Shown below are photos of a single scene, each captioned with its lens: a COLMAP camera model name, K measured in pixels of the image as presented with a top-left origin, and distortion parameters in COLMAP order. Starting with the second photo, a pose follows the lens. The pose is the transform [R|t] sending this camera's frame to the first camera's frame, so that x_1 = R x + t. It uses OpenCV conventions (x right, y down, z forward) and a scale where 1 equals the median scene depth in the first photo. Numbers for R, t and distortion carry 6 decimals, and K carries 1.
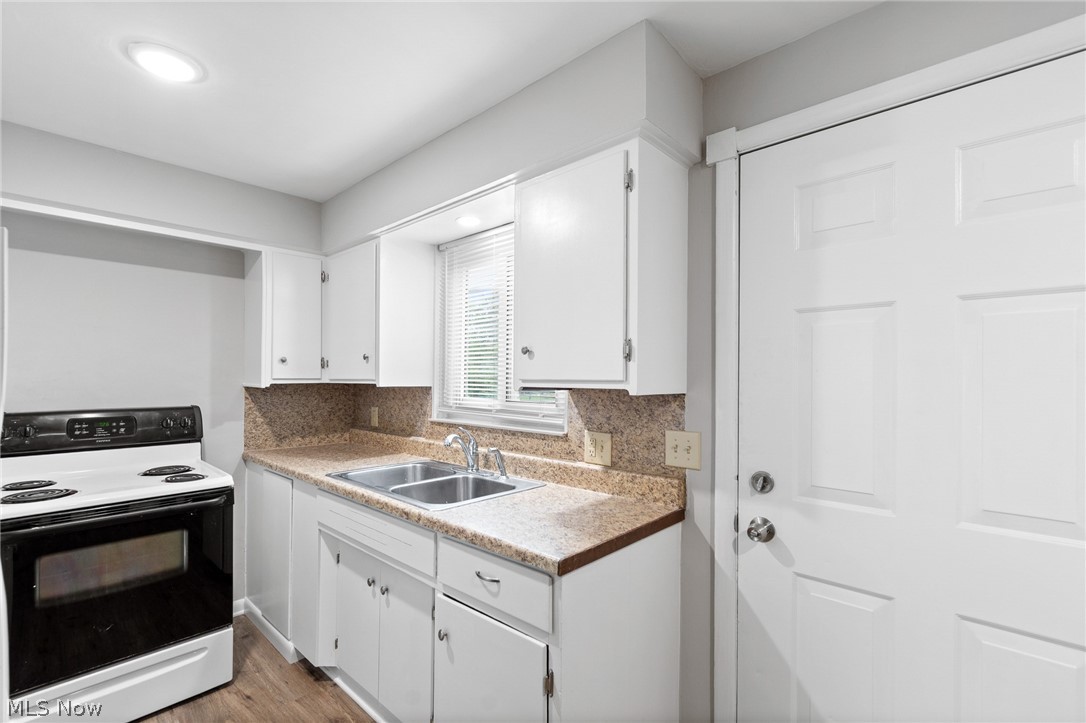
lens RADIAL K [[486.9, 0, 541.7], [0, 486.9, 373.5], [0, 0, 1]] dist [0.001947, -0.000328]
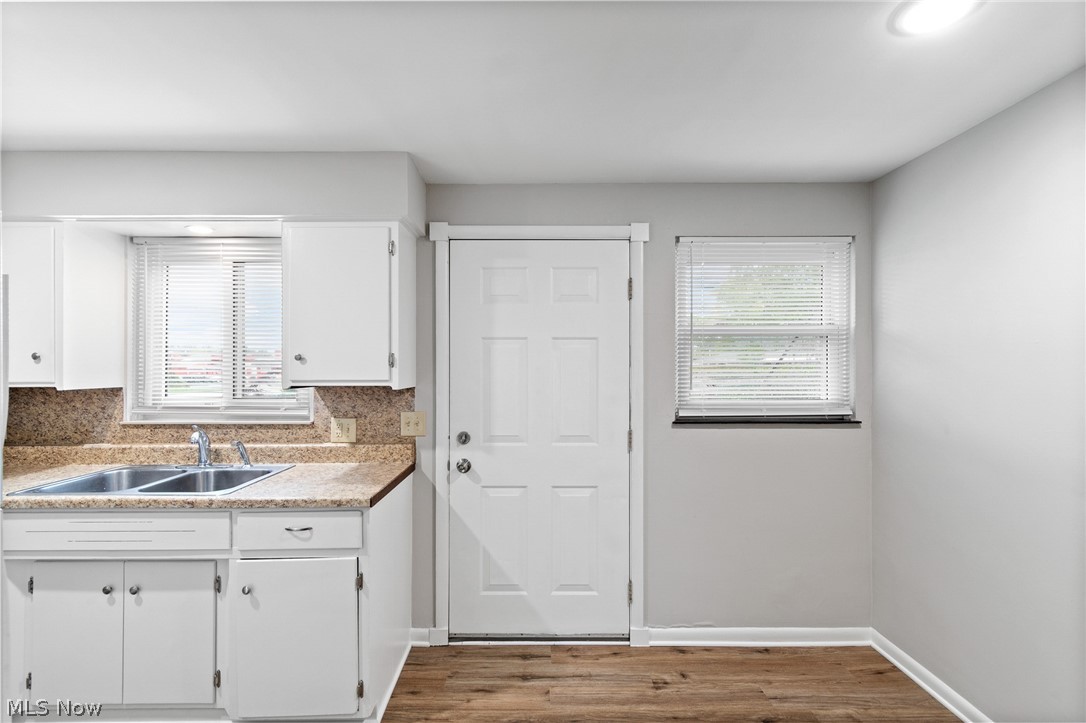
lens RADIAL K [[487.7, 0, 543.0], [0, 487.7, 361.5], [0, 0, 1]] dist [0.000467, 0.000063]
pose [[0.724973, -0.002443, 0.688773, -0.370913], [-0.000989, 0.999989, 0.004587, -0.036179], [-0.688777, -0.004007, 0.724962, -0.300503]]
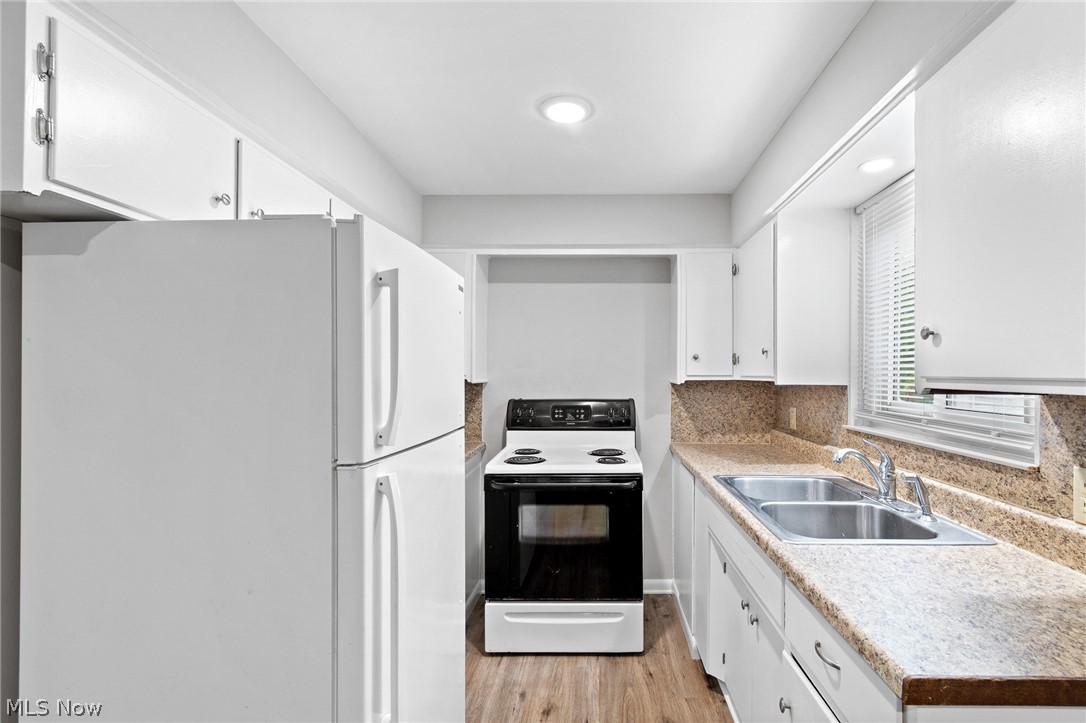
lens RADIAL K [[504.5, 0, 594.1], [0, 504.5, 367.6], [0, 0, 1]] dist [-0.000966, -0.000992]
pose [[0.673577, -0.009735, -0.739053, 0.139258], [0.005846, 0.999952, -0.007844, 0.001724], [0.739094, 0.000964, 0.673602, 0.169826]]
